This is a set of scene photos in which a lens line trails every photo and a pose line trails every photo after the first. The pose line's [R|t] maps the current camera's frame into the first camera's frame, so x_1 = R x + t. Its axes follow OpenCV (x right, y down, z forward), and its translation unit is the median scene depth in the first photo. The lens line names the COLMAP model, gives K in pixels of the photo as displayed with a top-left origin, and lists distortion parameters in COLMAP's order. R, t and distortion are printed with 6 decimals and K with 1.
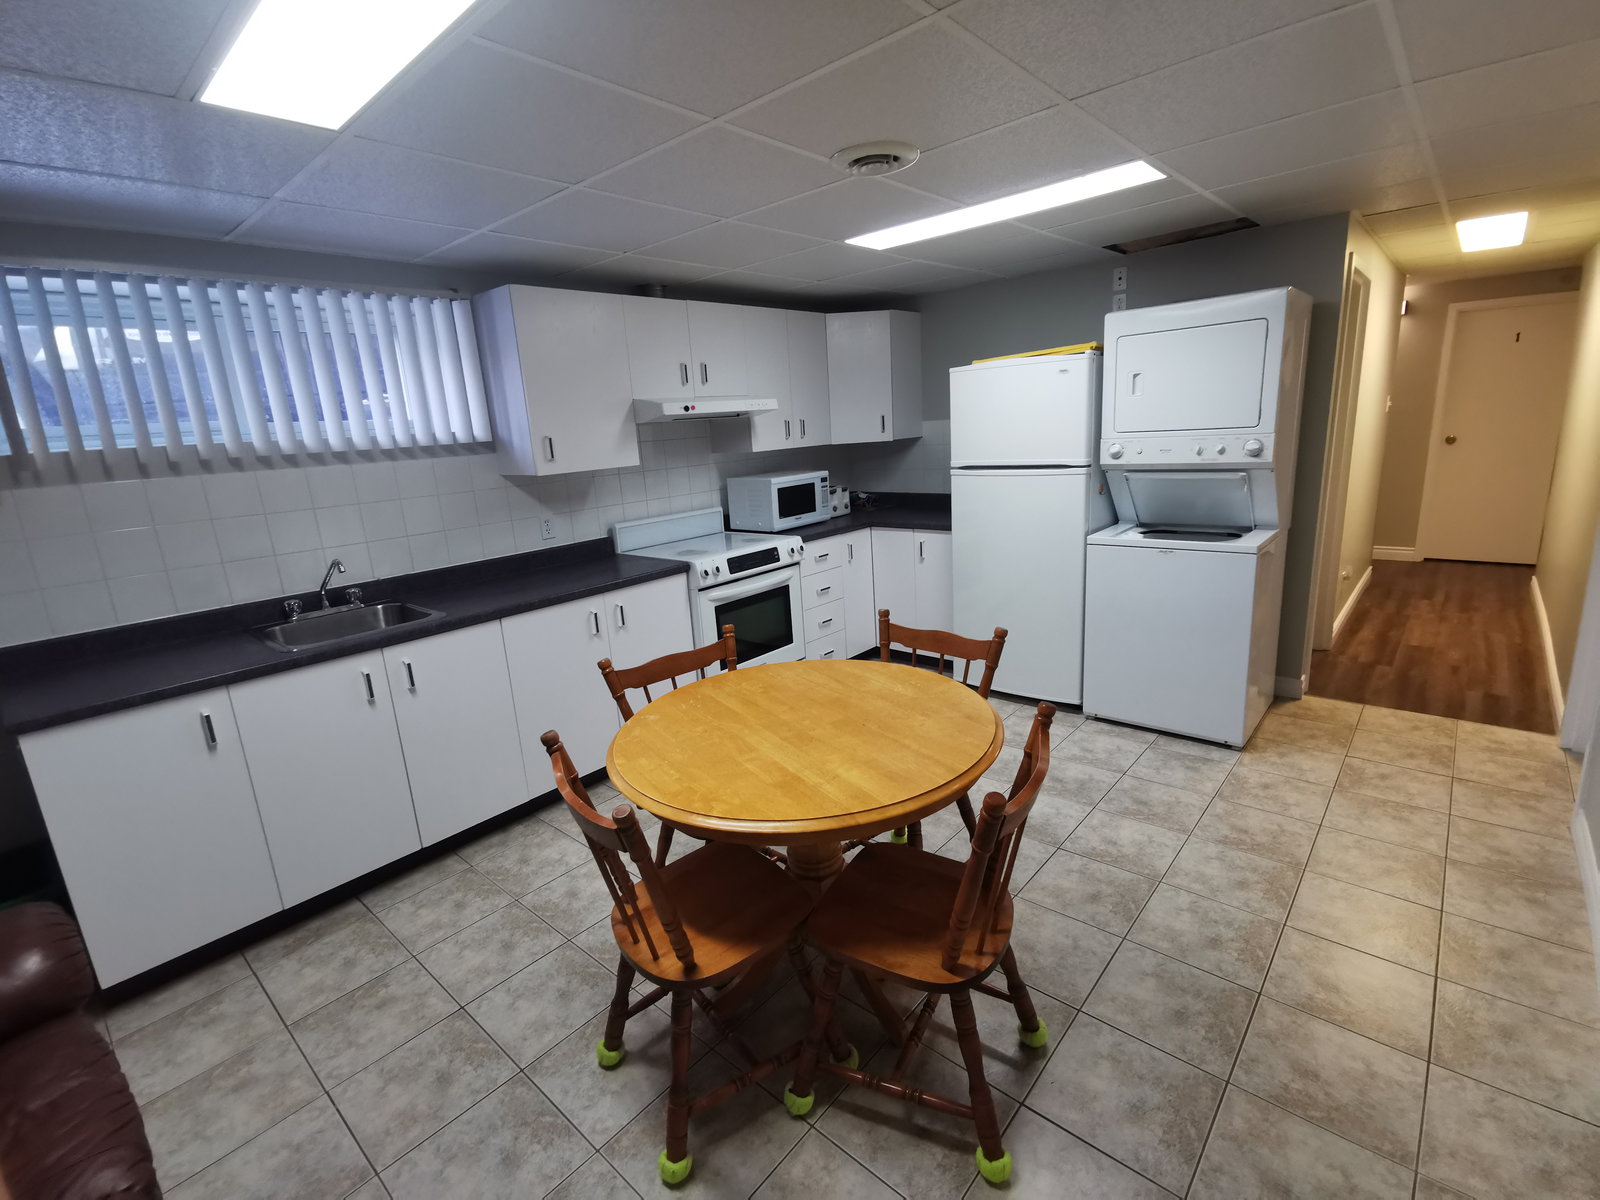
lens RADIAL K [[741.8, 0, 807.3], [0, 741.8, 590.5], [0, 0, 1]] dist [0.009999, -0.001961]
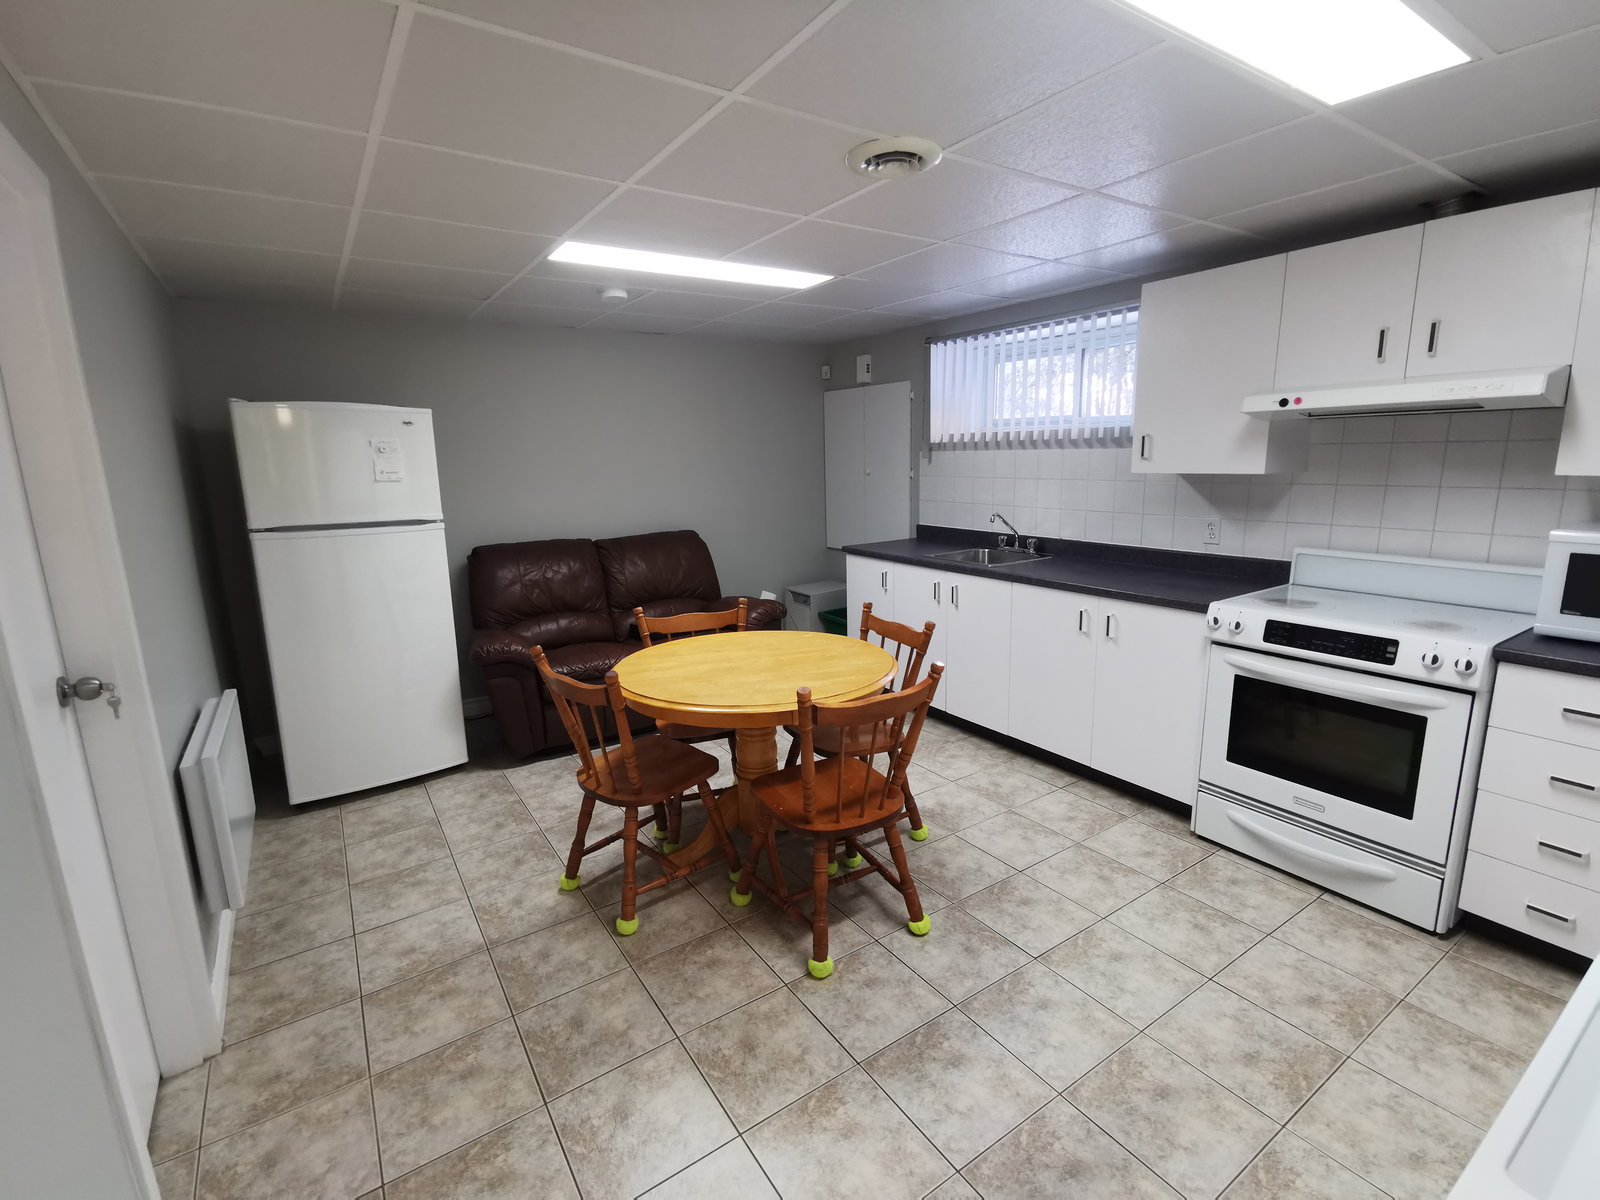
lens RADIAL K [[741.8, 0, 810.2], [0, 741.8, 604.4], [0, 0, 1]] dist [0.009999, -0.001961]
pose [[-0.252918, 0.266341, -0.930105, 0.818681], [-0.177481, 0.932274, 0.315223, -0.251882], [0.951069, 0.244802, -0.188518, 0.899934]]
